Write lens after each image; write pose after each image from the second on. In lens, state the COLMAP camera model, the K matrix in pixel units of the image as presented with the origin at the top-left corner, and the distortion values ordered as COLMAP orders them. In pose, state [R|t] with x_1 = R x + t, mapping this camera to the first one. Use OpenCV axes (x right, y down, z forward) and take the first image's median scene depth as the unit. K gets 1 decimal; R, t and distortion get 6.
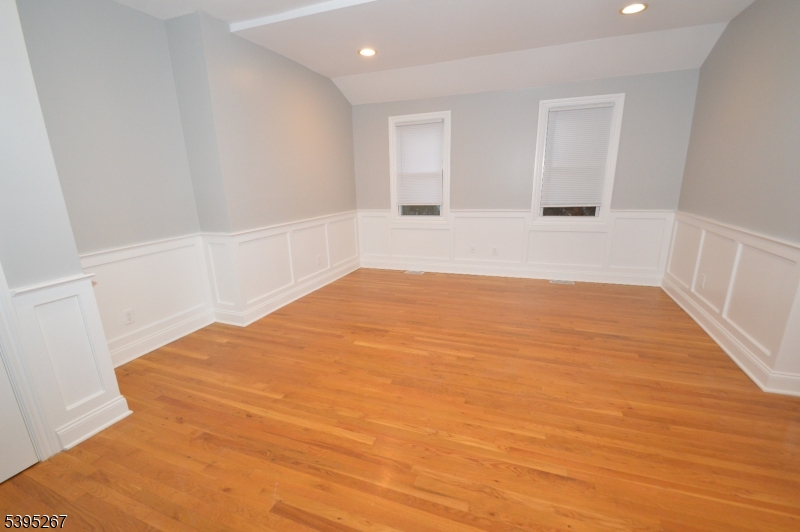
lens RADIAL K [[355.7, 0, 392.7], [0, 355.7, 277.2], [0, 0, 1]] dist [0.011504, -0.014239]
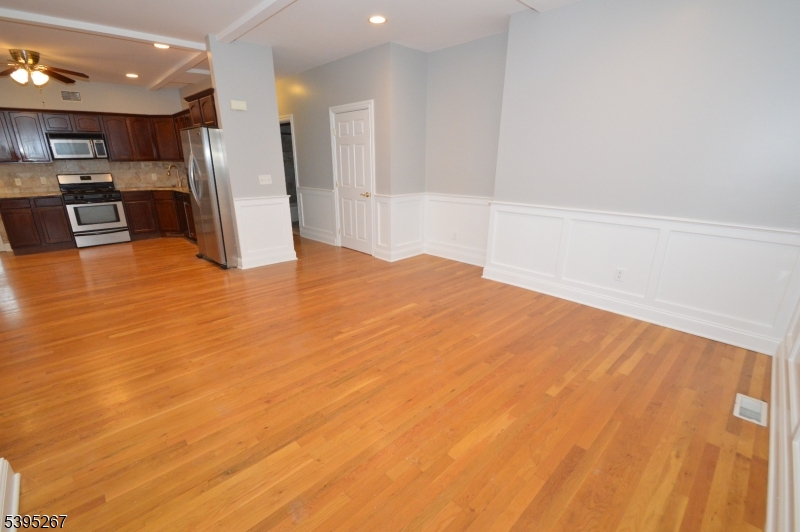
lens RADIAL K [[355.7, 0, 392.7], [0, 355.7, 277.2], [0, 0, 1]] dist [0.011504, -0.014239]
pose [[-0.418795, 0.313023, -0.852424, 0.764293], [-0.229135, 0.871908, 0.432752, -0.324180], [0.878697, 0.376554, -0.293427, 1.084770]]
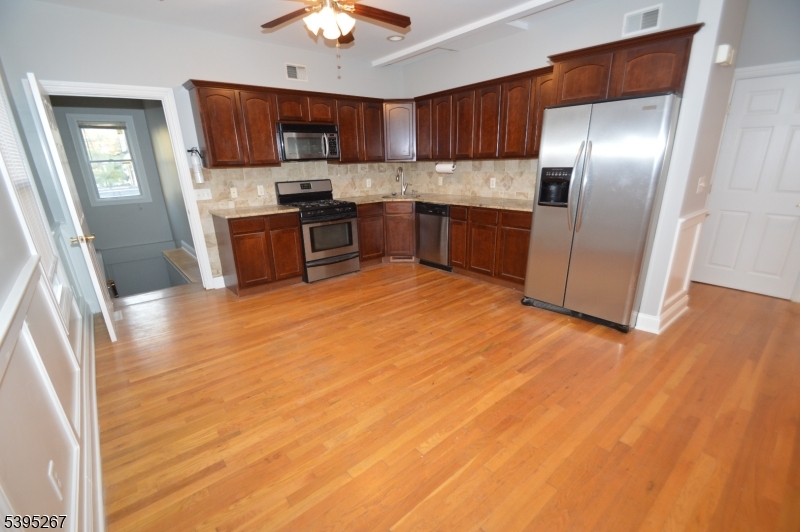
lens RADIAL K [[355.7, 0, 392.7], [0, 355.7, 277.2], [0, 0, 1]] dist [0.011504, -0.014239]
pose [[-0.484453, 0.313154, -0.816847, 0.762757], [-0.194549, 0.871787, 0.449598, -0.002233], [0.852910, 0.376727, -0.361416, -0.076955]]
